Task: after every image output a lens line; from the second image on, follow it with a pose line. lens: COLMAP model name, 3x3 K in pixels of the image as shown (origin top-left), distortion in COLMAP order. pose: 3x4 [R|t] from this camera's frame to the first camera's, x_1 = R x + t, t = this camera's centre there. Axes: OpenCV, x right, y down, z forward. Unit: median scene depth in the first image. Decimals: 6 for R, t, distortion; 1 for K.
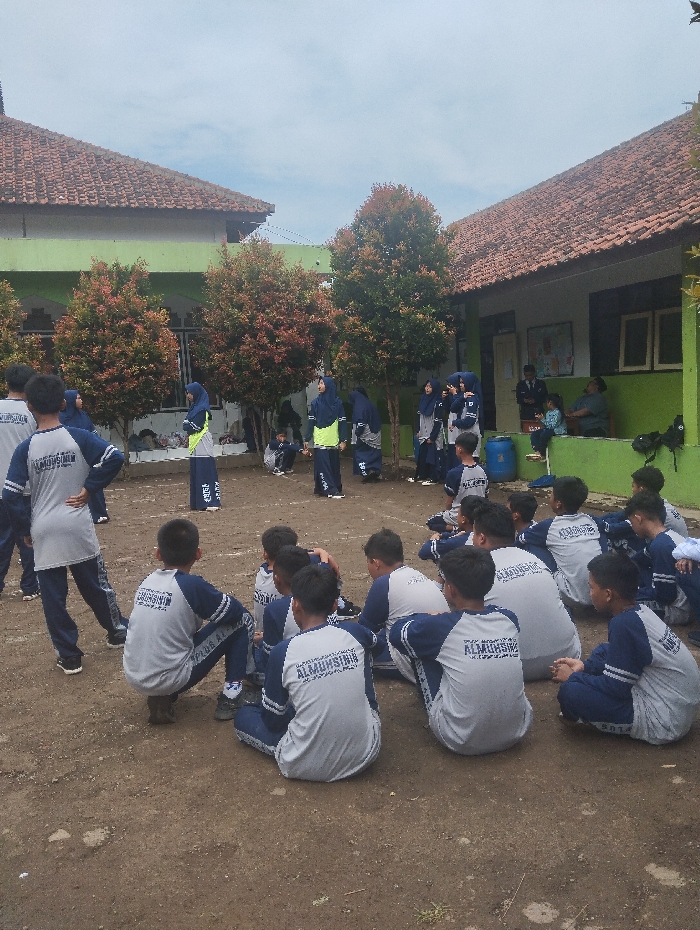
lens RADIAL K [[752.2, 0, 355.4], [0, 752.2, 464.7], [0, 0, 1]] dist [0.086855, -0.159982]
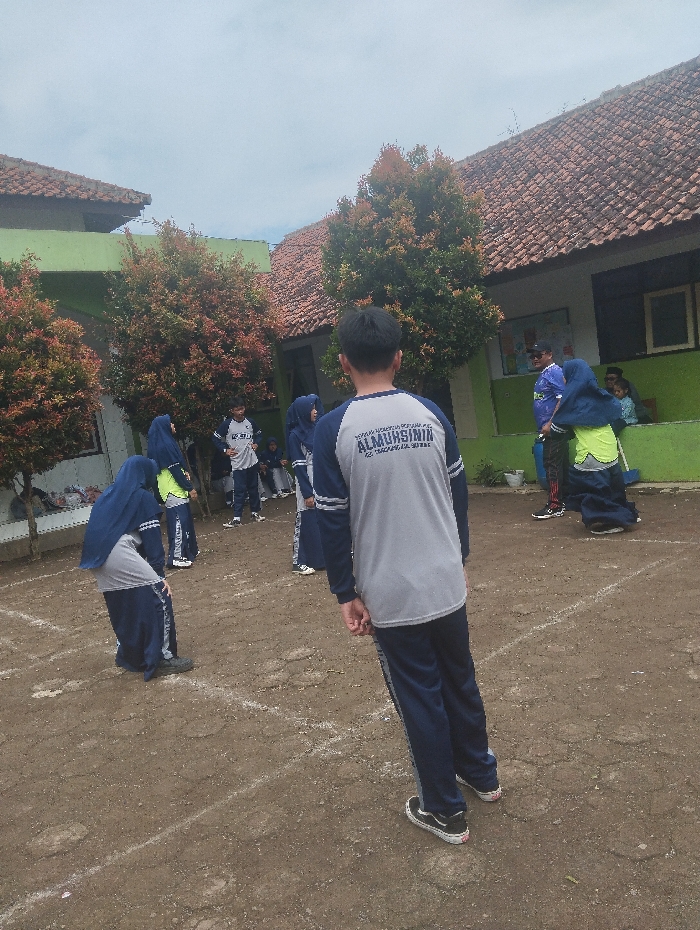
lens RADIAL K [[764.1, 0, 350.0], [0, 764.1, 455.9], [0, 0, 1]] dist [0.106767, -0.194927]
pose [[0.930999, -0.108061, 0.348661, -0.293559], [0.129836, 0.990743, -0.039626, -0.009206], [-0.341151, 0.082161, 0.936411, 0.230751]]
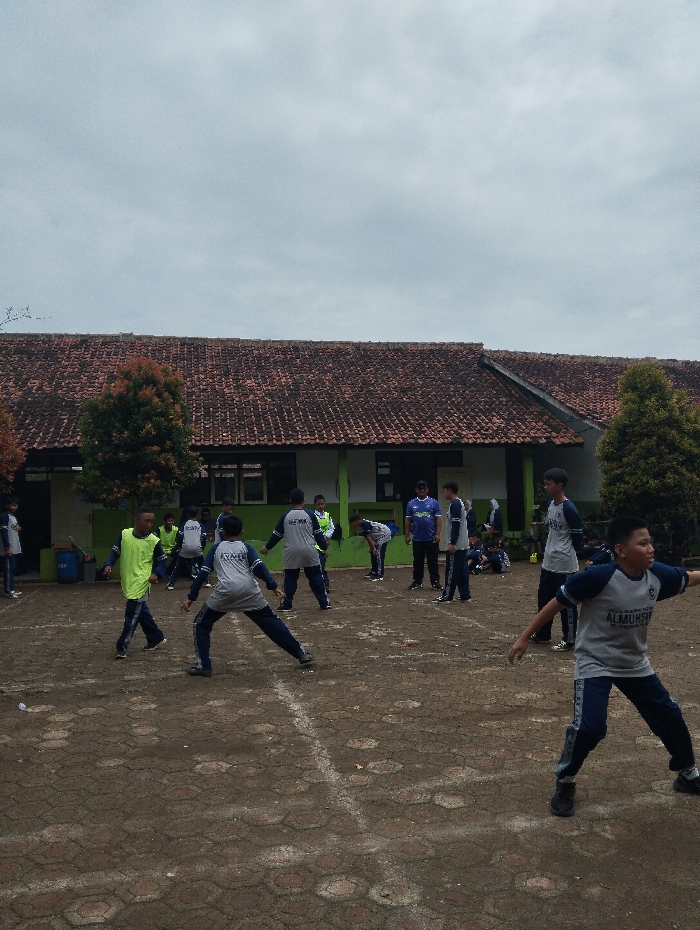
lens RADIAL K [[764.1, 0, 350.0], [0, 764.1, 455.9], [0, 0, 1]] dist [0.106767, -0.194927]
pose [[0.125866, 0.106601, 0.986303, -1.101723], [0.117041, 0.985671, -0.121468, 0.006876], [-0.985119, 0.130726, 0.111586, 0.463526]]
